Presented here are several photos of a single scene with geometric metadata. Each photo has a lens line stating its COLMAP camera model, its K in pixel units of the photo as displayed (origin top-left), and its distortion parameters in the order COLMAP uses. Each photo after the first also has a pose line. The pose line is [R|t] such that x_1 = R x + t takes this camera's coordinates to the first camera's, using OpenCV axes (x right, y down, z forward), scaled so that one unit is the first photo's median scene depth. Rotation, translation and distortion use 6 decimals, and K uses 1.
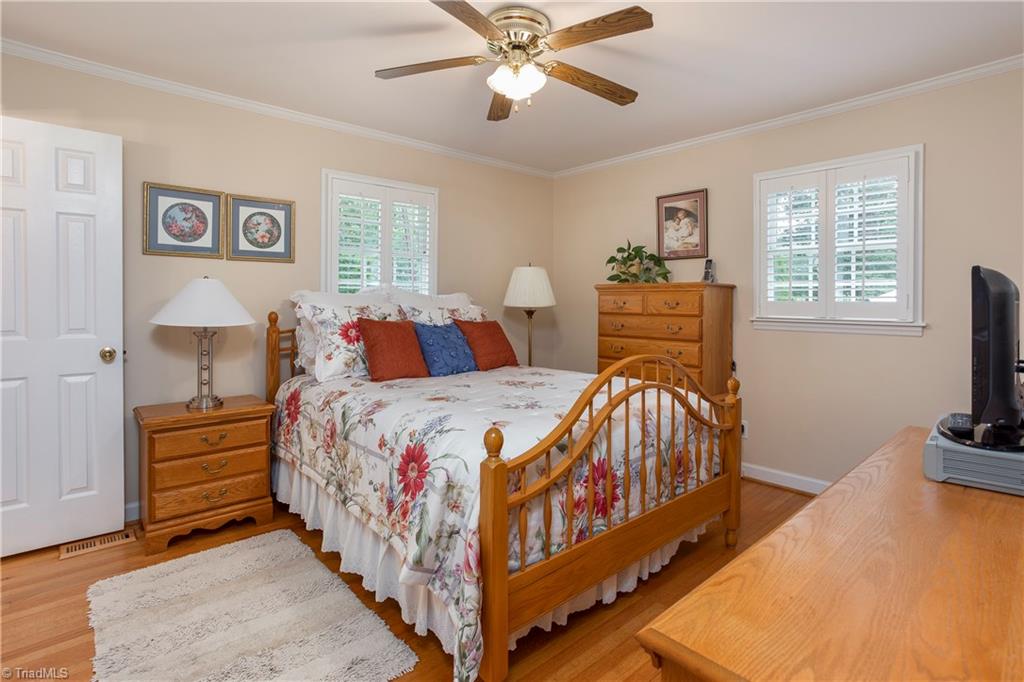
lens RADIAL K [[504.7, 0, 513.5], [0, 504.7, 327.0], [0, 0, 1]] dist [0.001470, -0.000083]
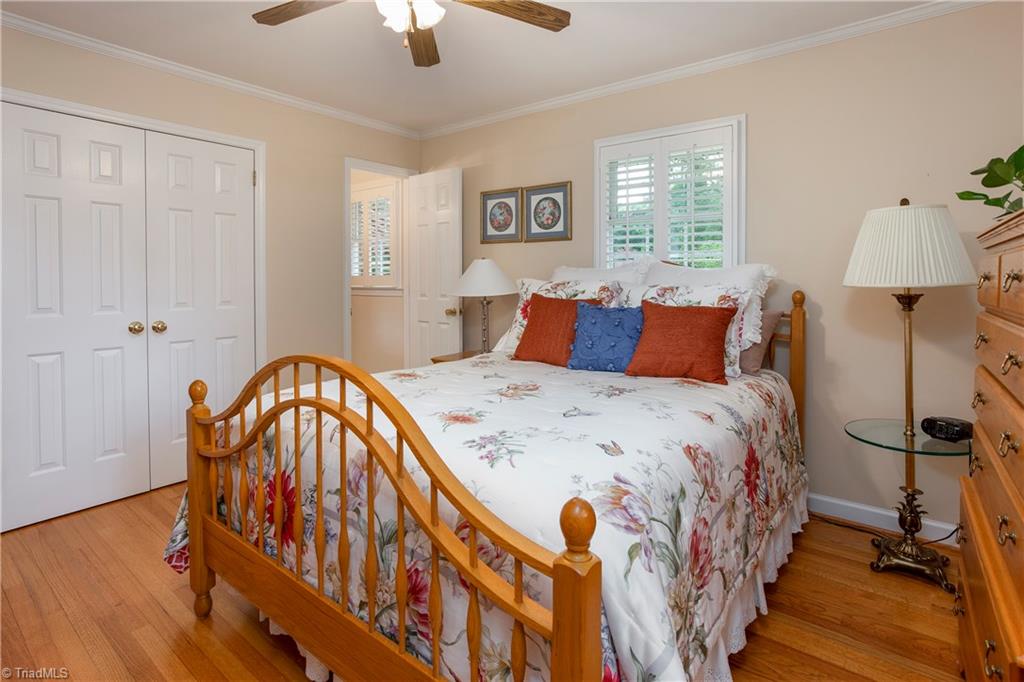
lens RADIAL K [[504.7, 0, 513.5], [0, 504.7, 327.0], [0, 0, 1]] dist [0.001470, -0.000083]
pose [[0.182095, 0.091782, -0.978988, 0.616015], [-0.051477, 0.995159, 0.083723, -0.031895], [0.981932, 0.035150, 0.185938, 0.744385]]
